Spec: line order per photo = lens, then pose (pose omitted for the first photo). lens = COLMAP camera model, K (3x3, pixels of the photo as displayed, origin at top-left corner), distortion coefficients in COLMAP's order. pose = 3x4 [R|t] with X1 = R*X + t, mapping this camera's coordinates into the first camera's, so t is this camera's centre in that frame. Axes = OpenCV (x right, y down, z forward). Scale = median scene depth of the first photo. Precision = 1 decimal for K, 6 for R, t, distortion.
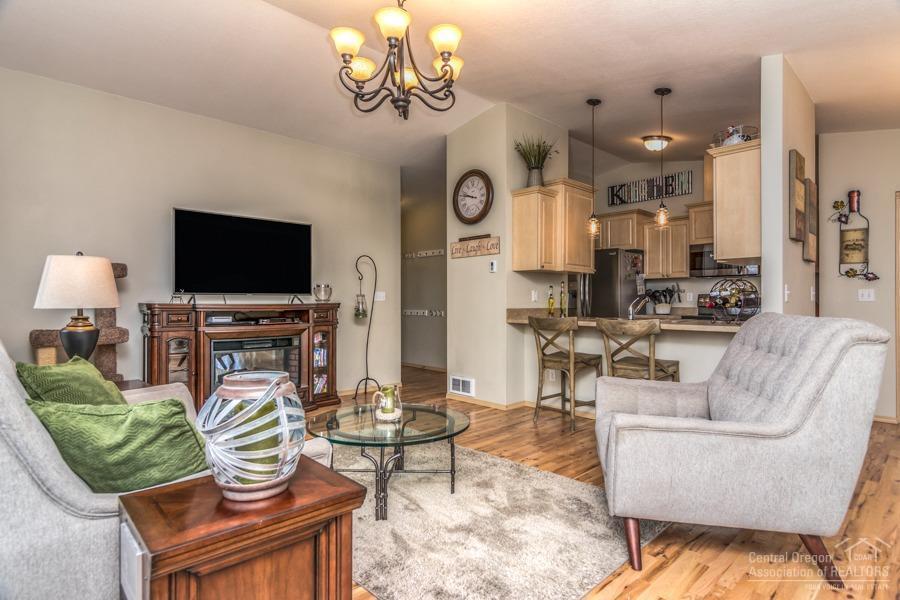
lens RADIAL K [[475.9, 0, 453.4], [0, 475.9, 298.9], [0, 0, 1]] dist [-0.001532, 0.002091]
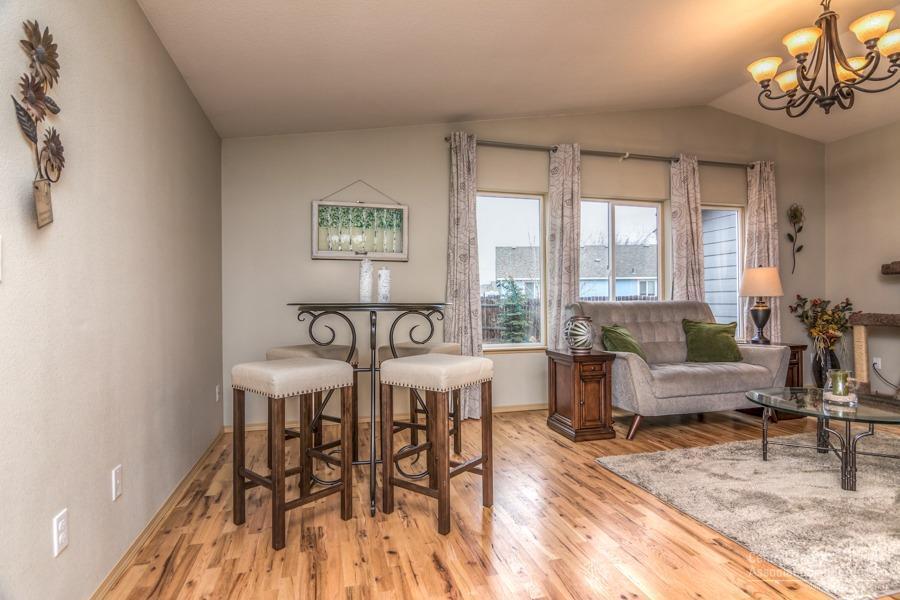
lens RADIAL K [[475.9, 0, 452.9], [0, 475.9, 302.0], [0, 0, 1]] dist [-0.001532, 0.002091]
pose [[-0.469694, 0.006414, -0.882806, 0.712901], [0.011687, 0.999931, 0.001047, 0.013292], [0.882752, -0.009826, -0.469737, 0.448571]]
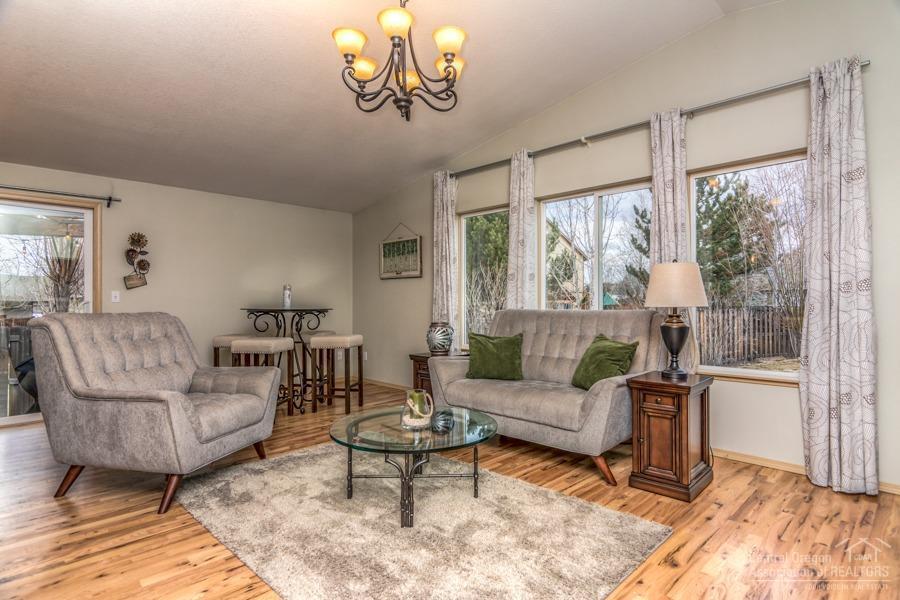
lens RADIAL K [[475.9, 0, 450.2], [0, 475.9, 300.6], [0, 0, 1]] dist [-0.001532, 0.002091]
pose [[-0.999821, 0.002199, -0.018811, -0.113410], [0.002349, 0.999966, -0.007918, 0.005929], [0.018793, -0.007961, -0.999792, 1.180121]]
